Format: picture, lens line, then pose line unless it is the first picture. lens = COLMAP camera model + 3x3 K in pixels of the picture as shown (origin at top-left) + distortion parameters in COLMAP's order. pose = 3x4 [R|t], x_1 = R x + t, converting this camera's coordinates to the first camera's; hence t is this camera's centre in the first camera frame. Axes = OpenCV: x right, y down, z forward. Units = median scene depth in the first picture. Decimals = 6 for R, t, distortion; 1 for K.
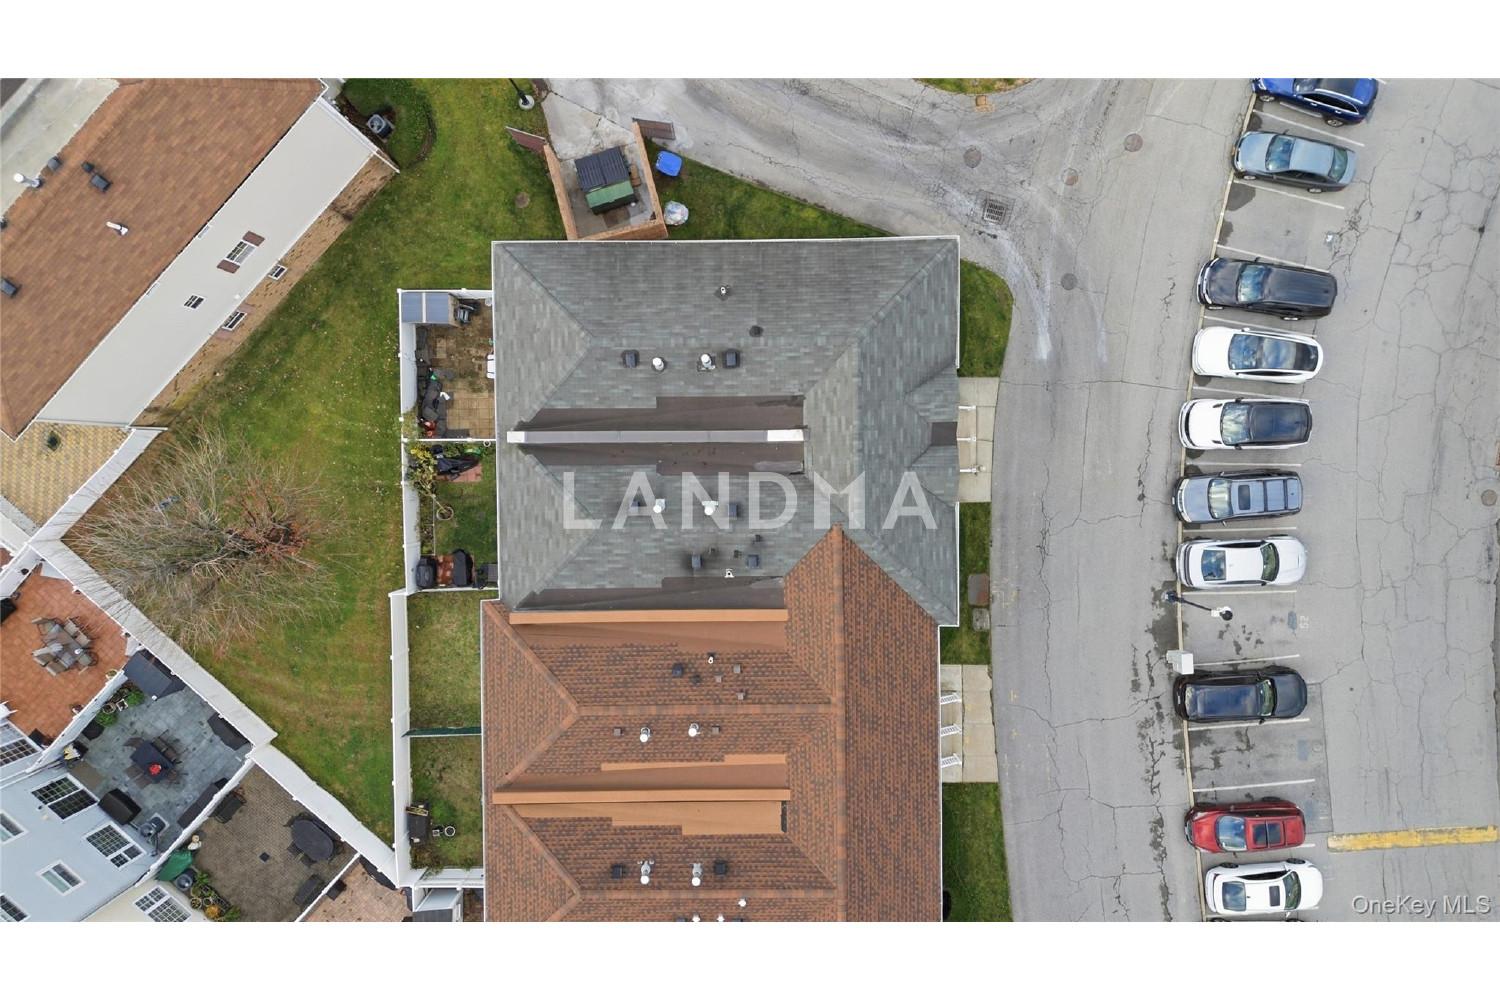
lens RADIAL K [[1053.3, 0, 746.3], [0, 1053.3, 499.8], [0, 0, 1]] dist [0.079312, -0.083418]
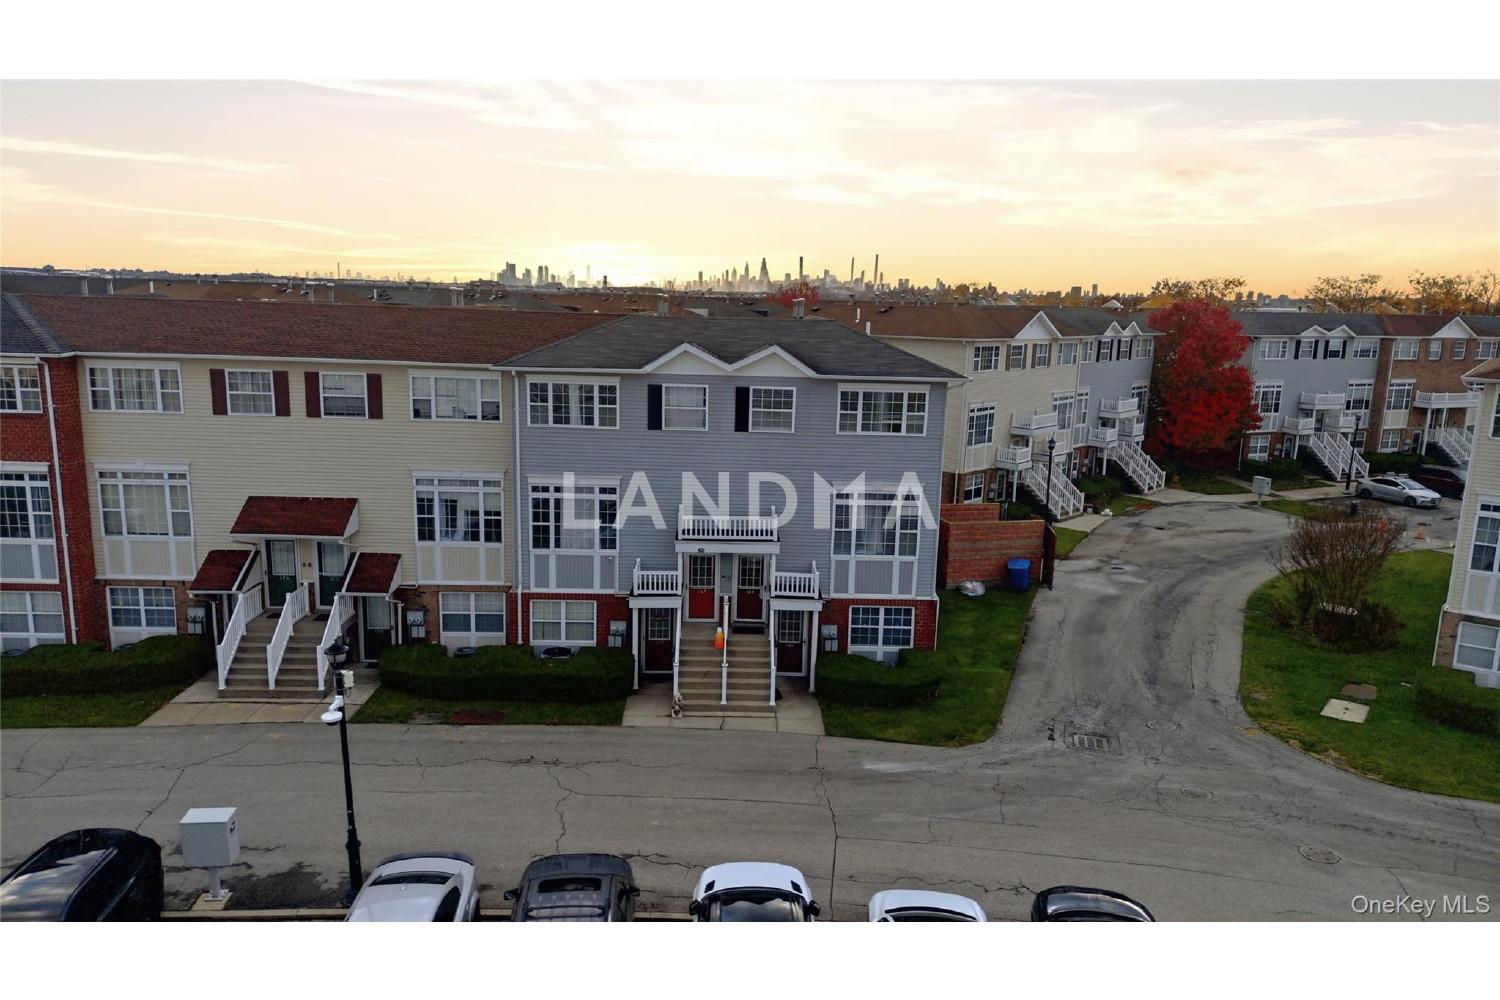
lens RADIAL K [[1053.3, 0, 750.2], [0, 1053.3, 504.5], [0, 0, 1]] dist [0.079312, -0.083418]
pose [[0.014530, 0.189471, -0.981779, 0.810130], [-0.997943, -0.058567, -0.026072, -0.049153], [-0.062440, 0.980138, 0.188230, 0.760121]]
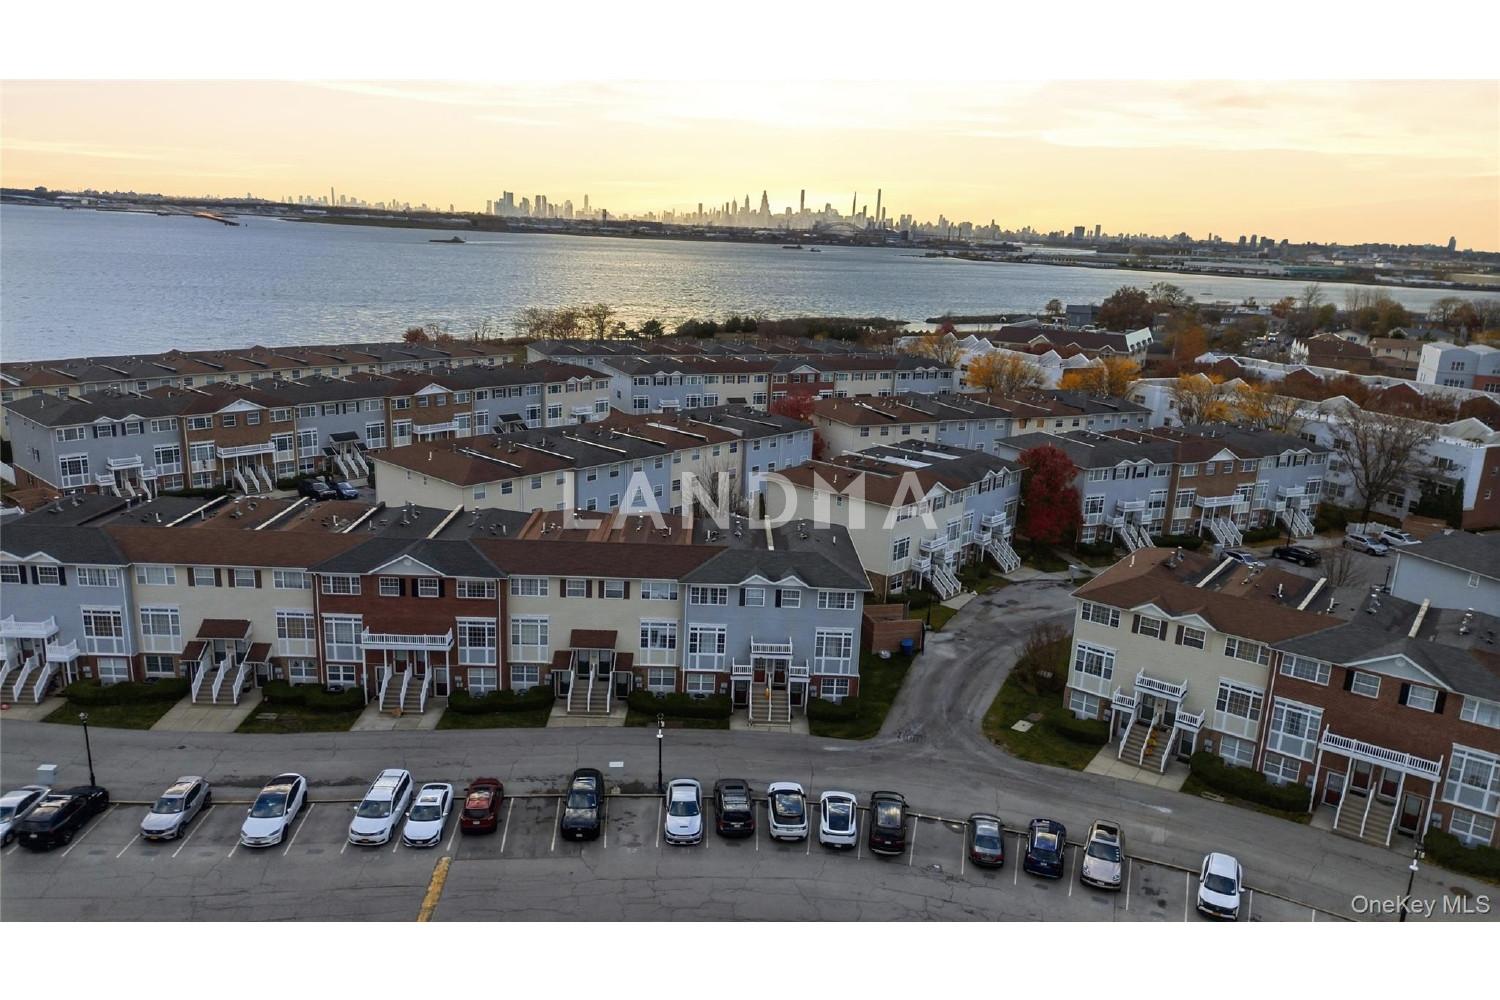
lens RADIAL K [[1053.3, 0, 753.4], [0, 1053.3, 500.0], [0, 0, 1]] dist [0.079312, -0.083418]
pose [[0.017513, 0.244516, -0.969487, 1.658856], [-0.996568, -0.074193, -0.036715, 0.049659], [-0.080906, 0.966803, 0.242377, 0.298465]]
